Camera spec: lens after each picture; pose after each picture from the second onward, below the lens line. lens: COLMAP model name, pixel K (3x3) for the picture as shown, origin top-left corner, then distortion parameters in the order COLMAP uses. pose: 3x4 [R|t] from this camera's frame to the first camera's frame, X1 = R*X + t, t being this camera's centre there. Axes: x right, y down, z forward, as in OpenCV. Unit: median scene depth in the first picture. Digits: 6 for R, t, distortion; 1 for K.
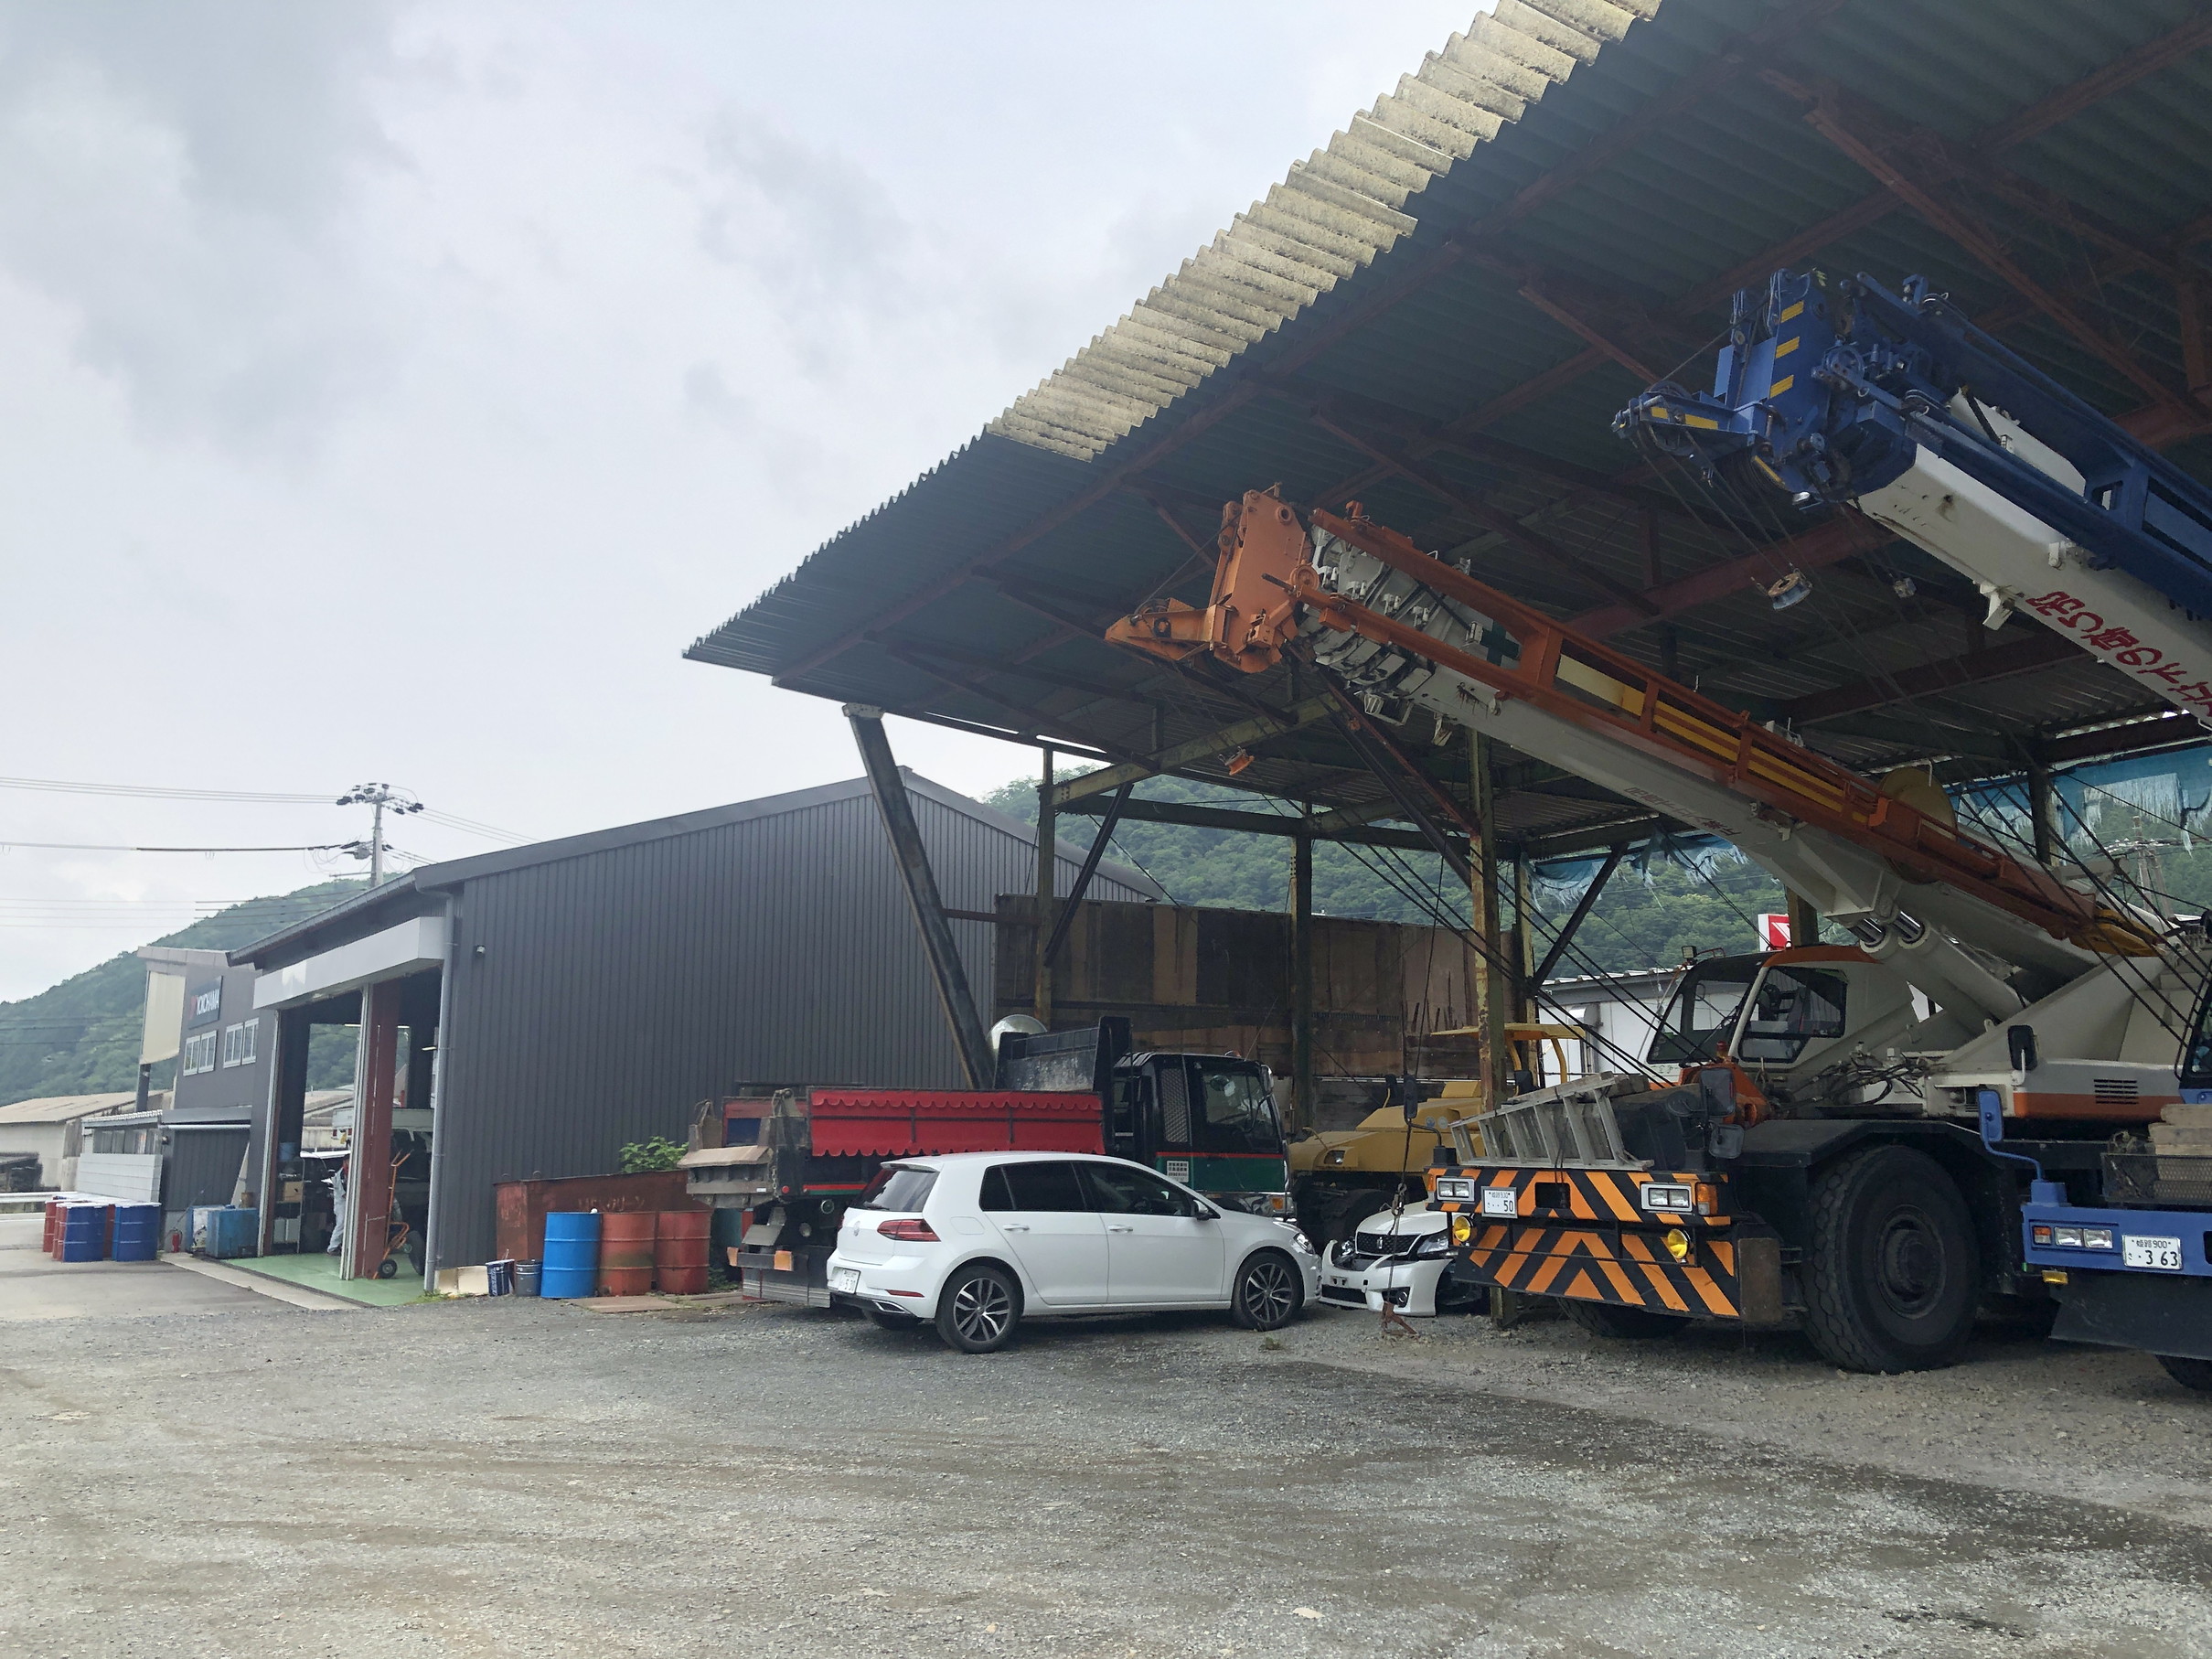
lens RADIAL K [[1816.1, 0, 1106.0], [0, 1816.1, 829.5], [0, 0, 1]] dist [0.004241, 0.001938]
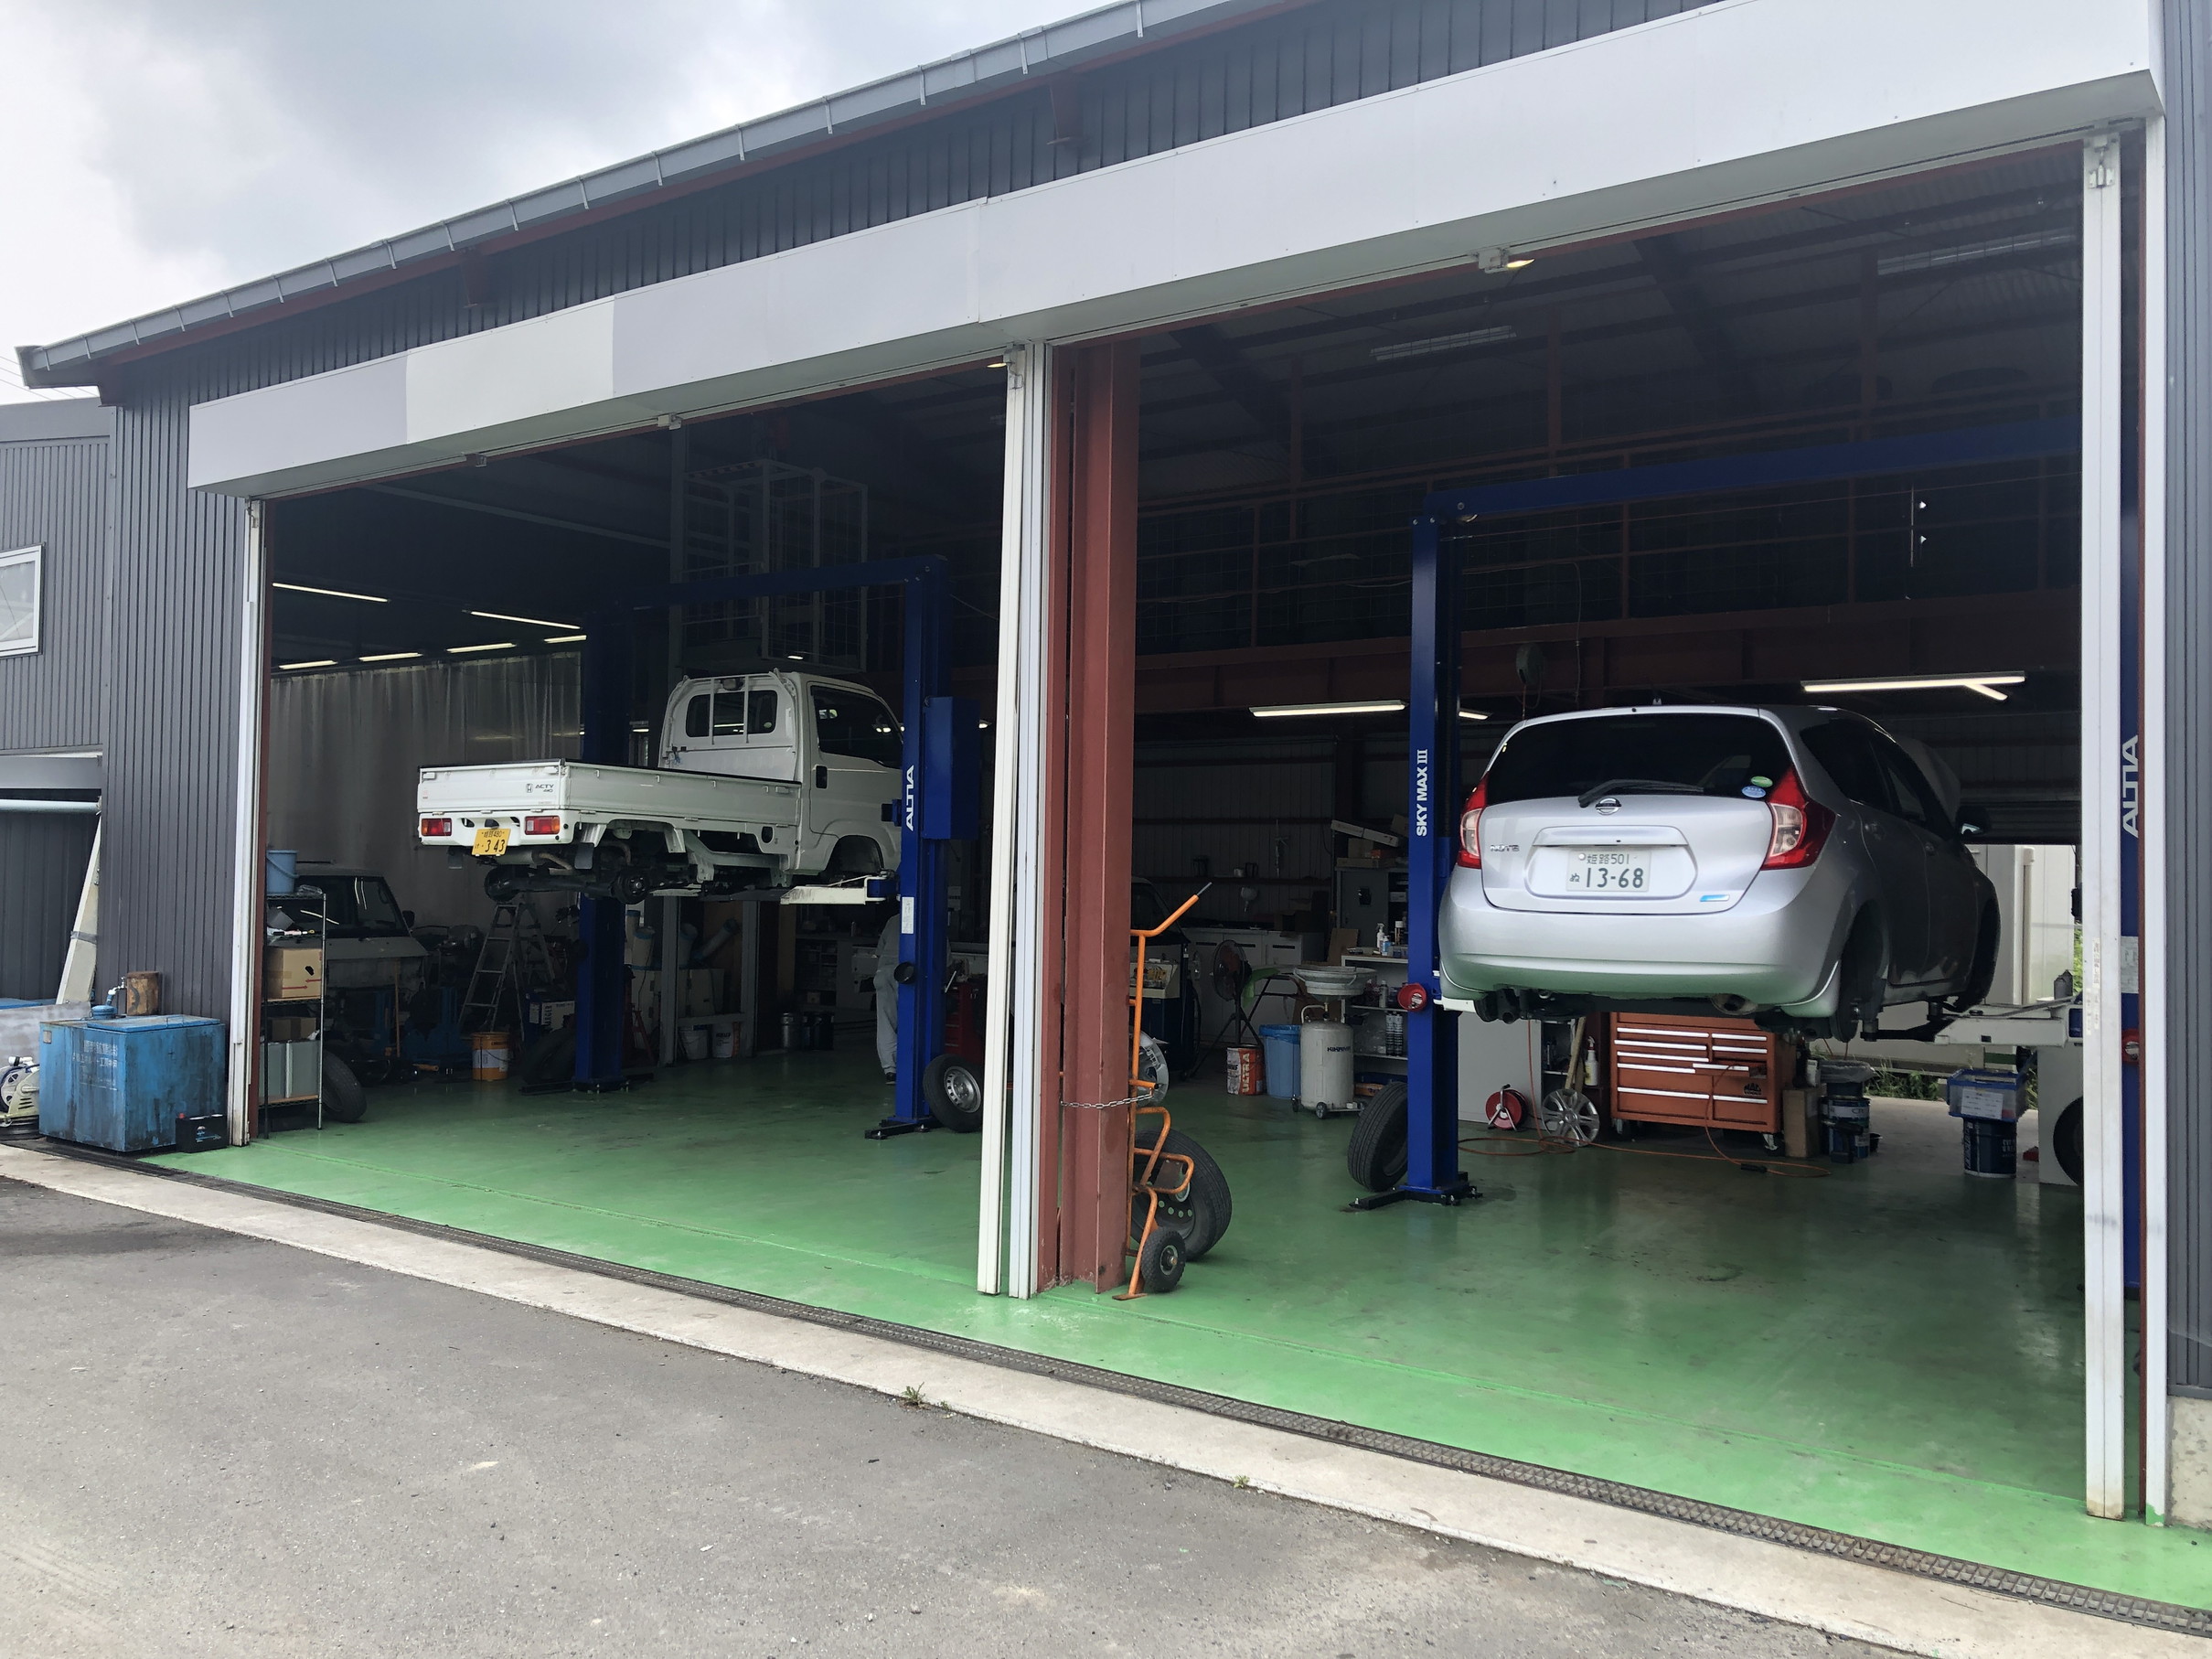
lens RADIAL K [[1816.1, 0, 1106.0], [0, 1816.1, 829.5], [0, 0, 1]] dist [0.004241, 0.001938]
pose [[0.940015, 0.027588, 0.340015, -0.419476], [-0.079183, 0.987147, 0.138818, 0.101893], [-0.331815, -0.157415, 0.930118, 0.589529]]
